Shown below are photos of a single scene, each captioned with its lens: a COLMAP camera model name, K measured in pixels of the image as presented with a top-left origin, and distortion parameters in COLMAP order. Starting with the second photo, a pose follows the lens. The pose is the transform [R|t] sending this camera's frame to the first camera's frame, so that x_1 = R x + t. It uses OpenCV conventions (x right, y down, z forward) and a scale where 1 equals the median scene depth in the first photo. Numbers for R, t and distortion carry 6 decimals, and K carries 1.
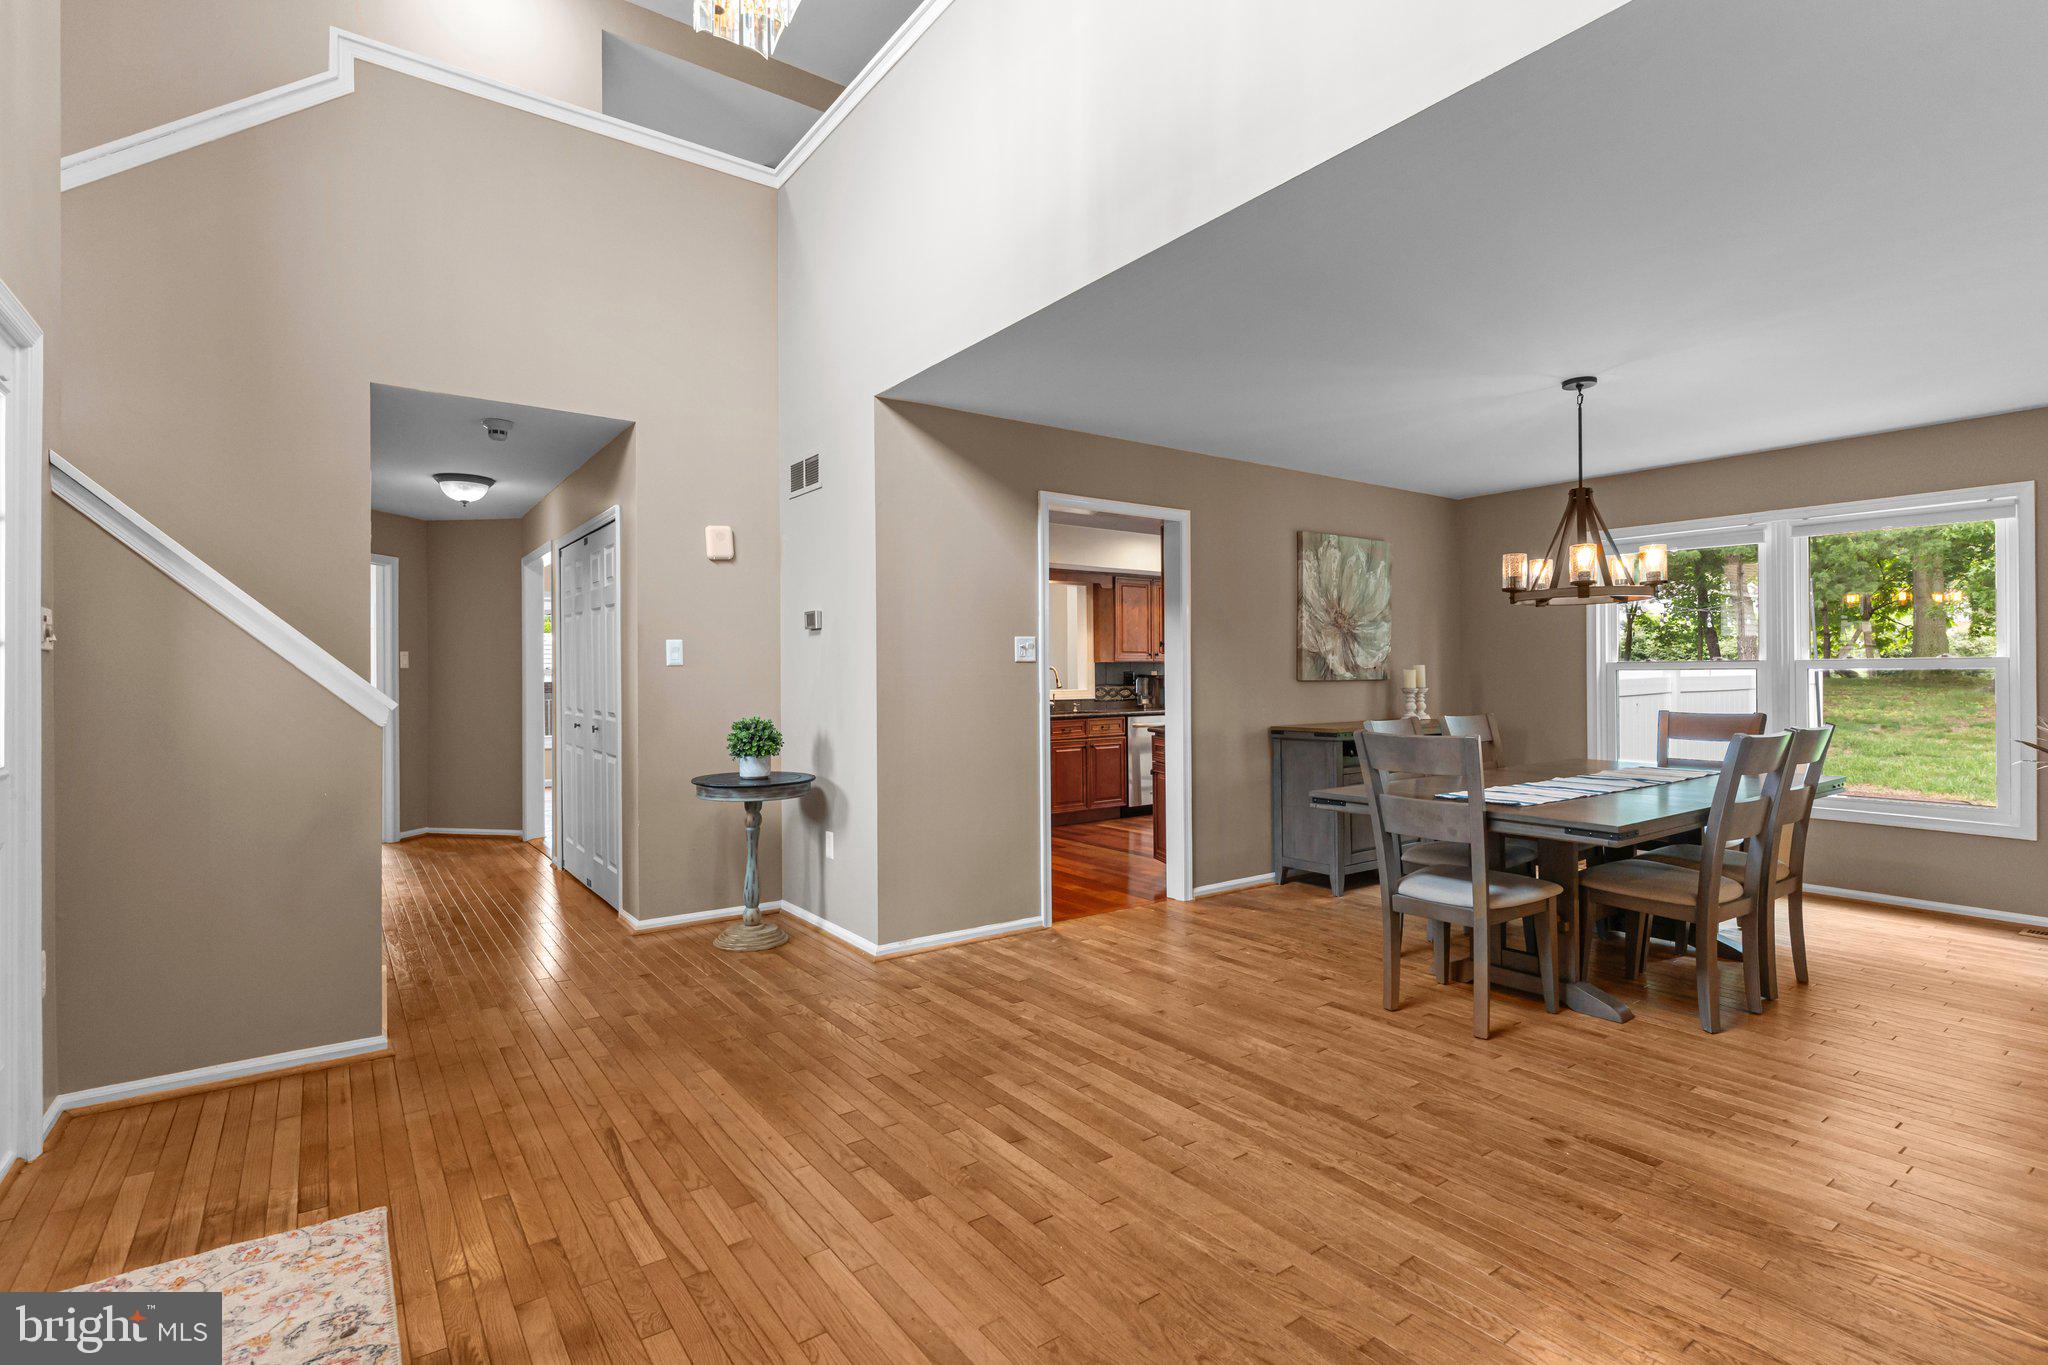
lens RADIAL K [[973.4, 0, 1020.6], [0, 973.4, 669.0], [0, 0, 1]] dist [0.002171, 0.000162]
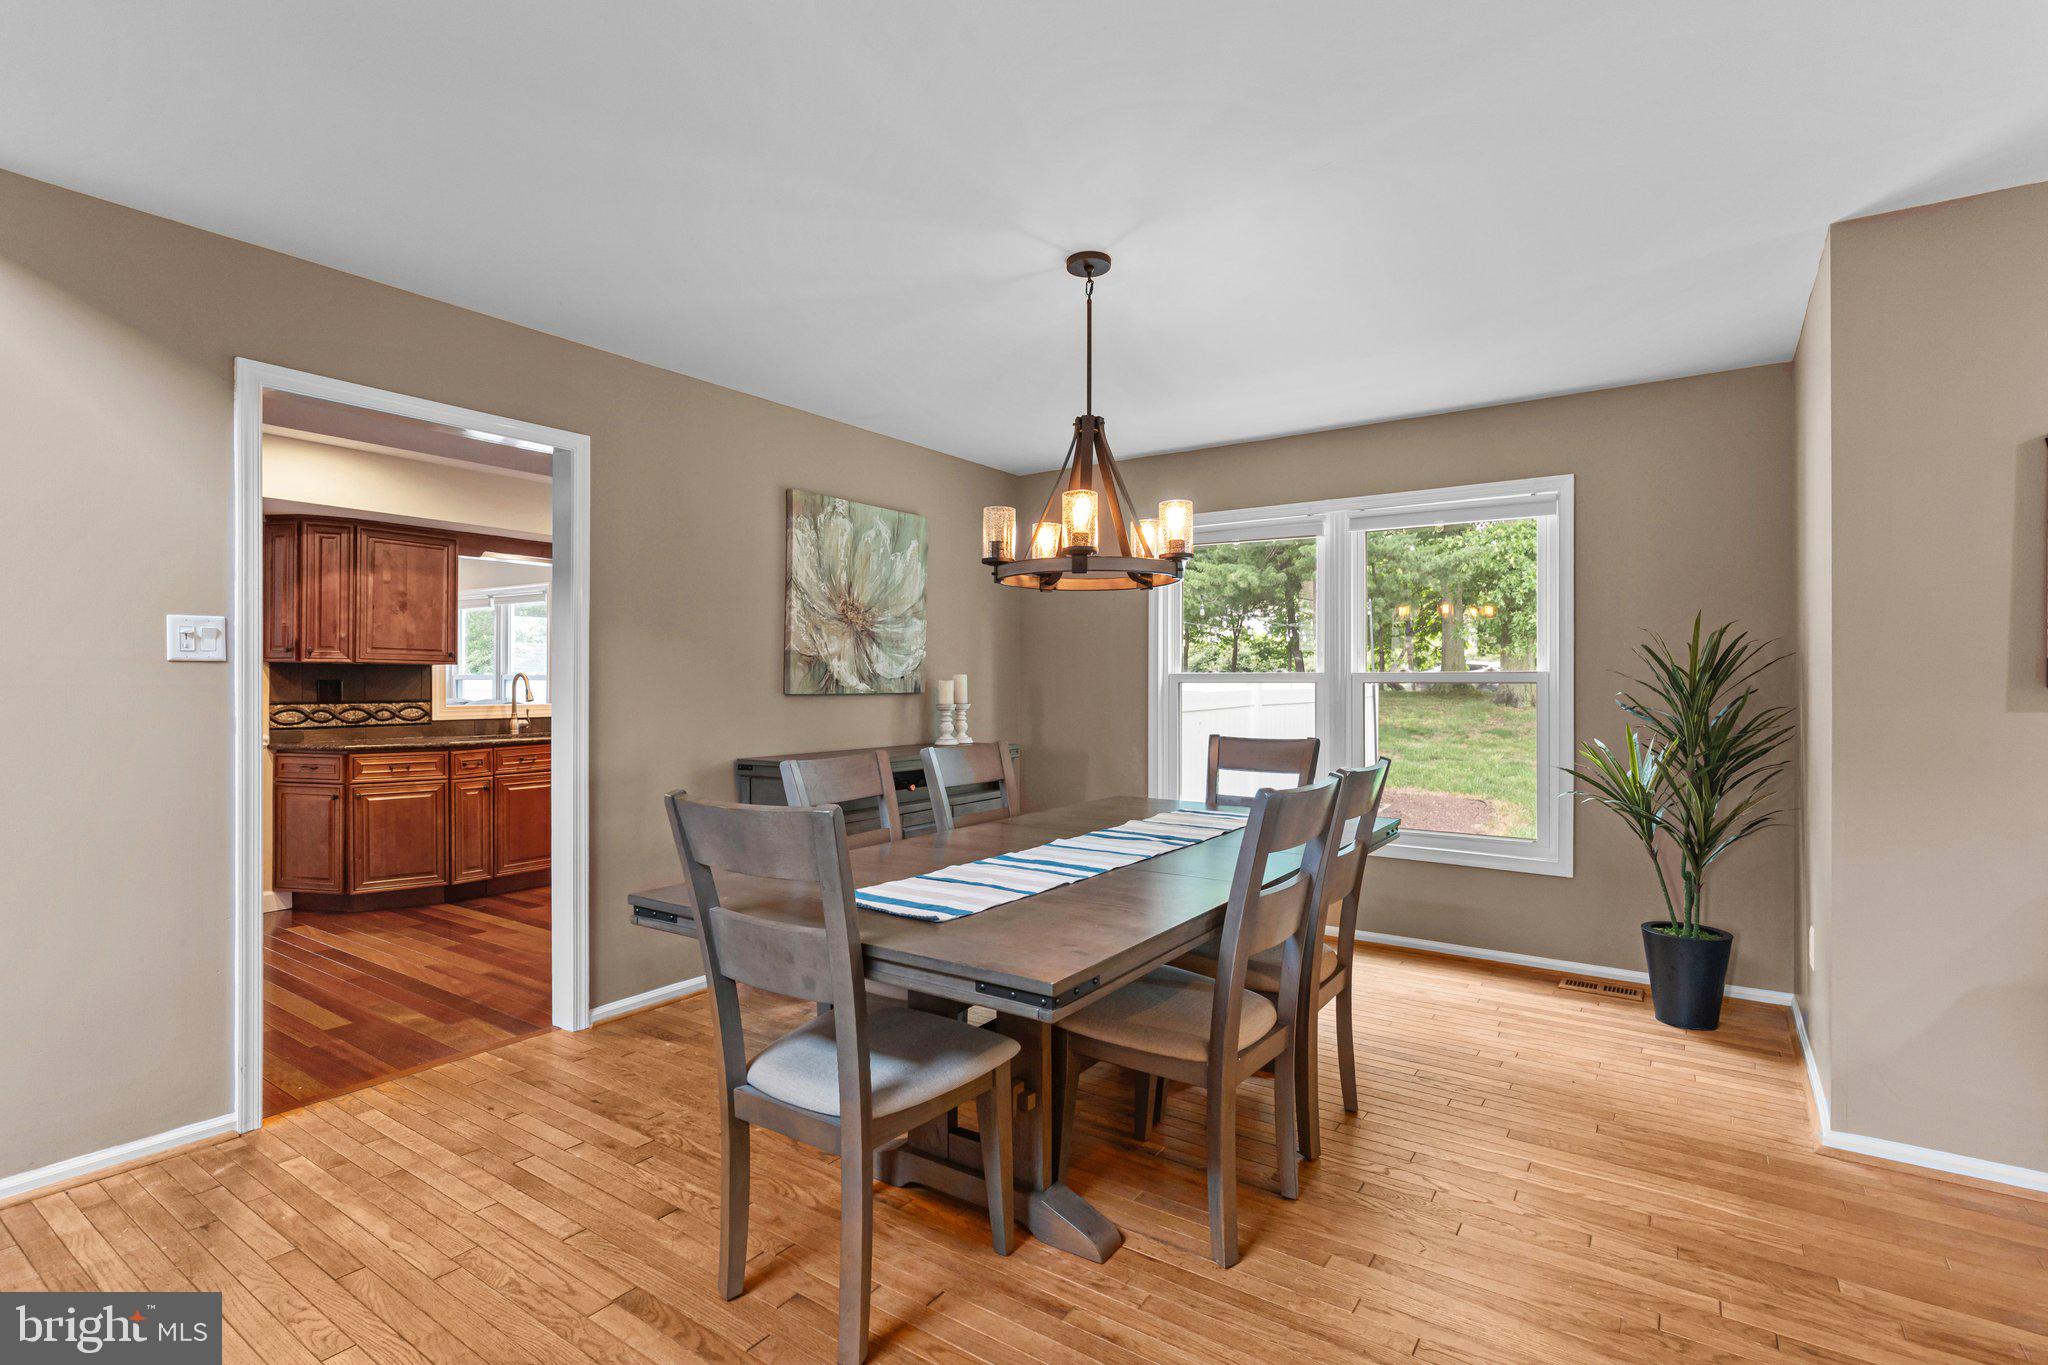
lens RADIAL K [[970.6, 0, 1023.7], [0, 970.6, 677.6], [0, 0, 1]] dist [-0.000016, 0.000129]
pose [[0.943449, 0.008758, 0.331401, 0.263584], [-0.008642, 0.999961, -0.001822, -0.000907], [-0.331404, -0.001145, 0.943488, 0.318913]]
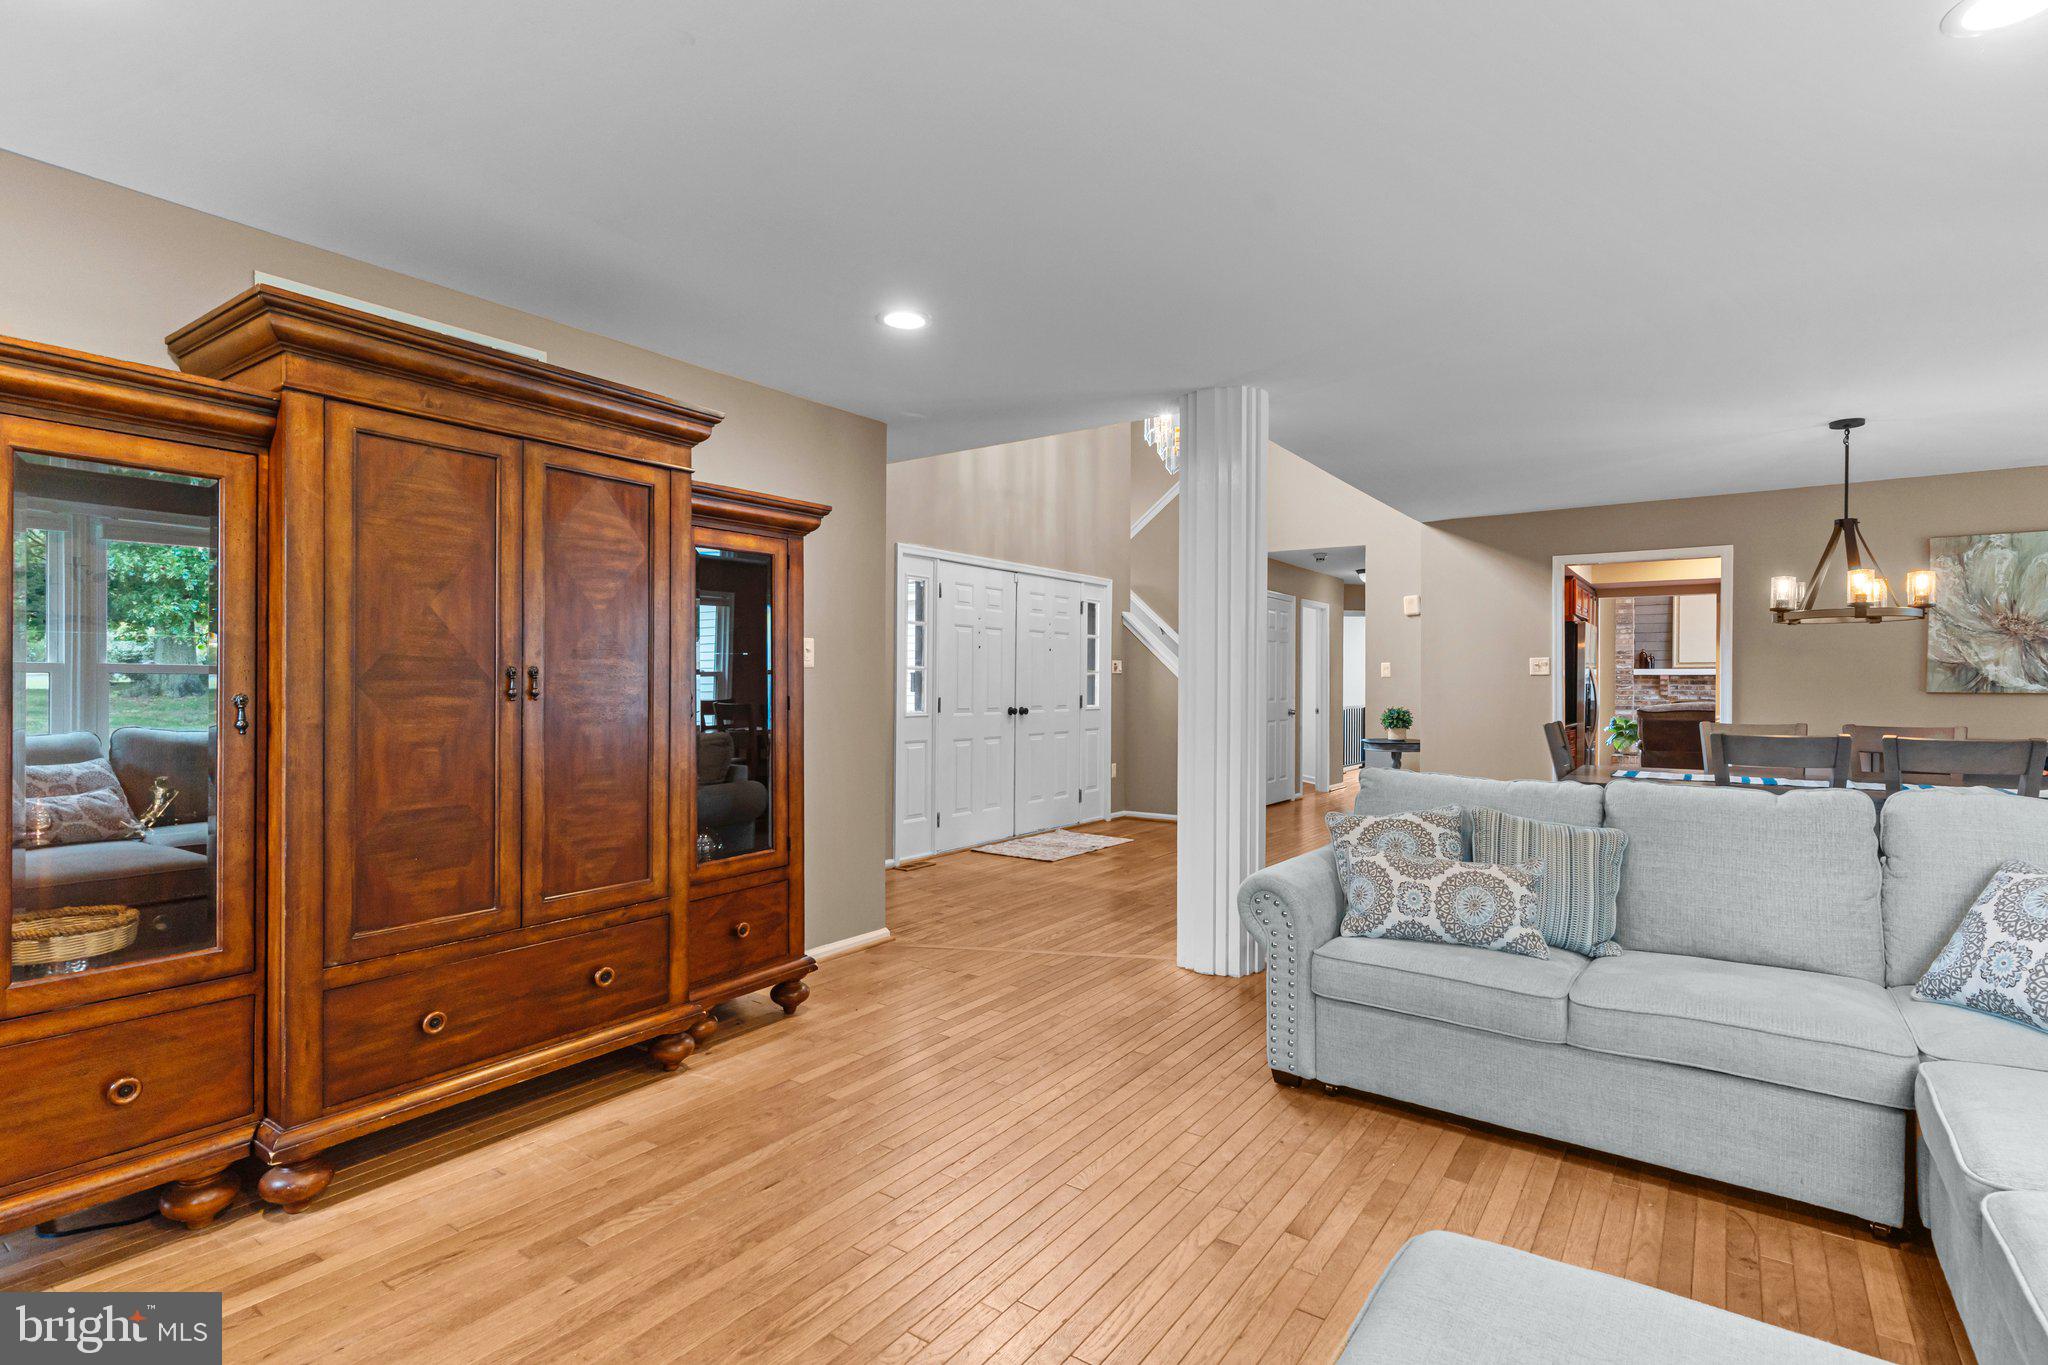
lens RADIAL K [[987.3, 0, 1026.0], [0, 987.3, 678.4], [0, 0, 1]] dist [0.001862, 0.000834]
pose [[0.330149, 0.003334, -0.943923, 1.141111], [0.001429, 0.999991, 0.004032, -0.008882], [0.943928, -0.002680, 0.330141, -0.218620]]
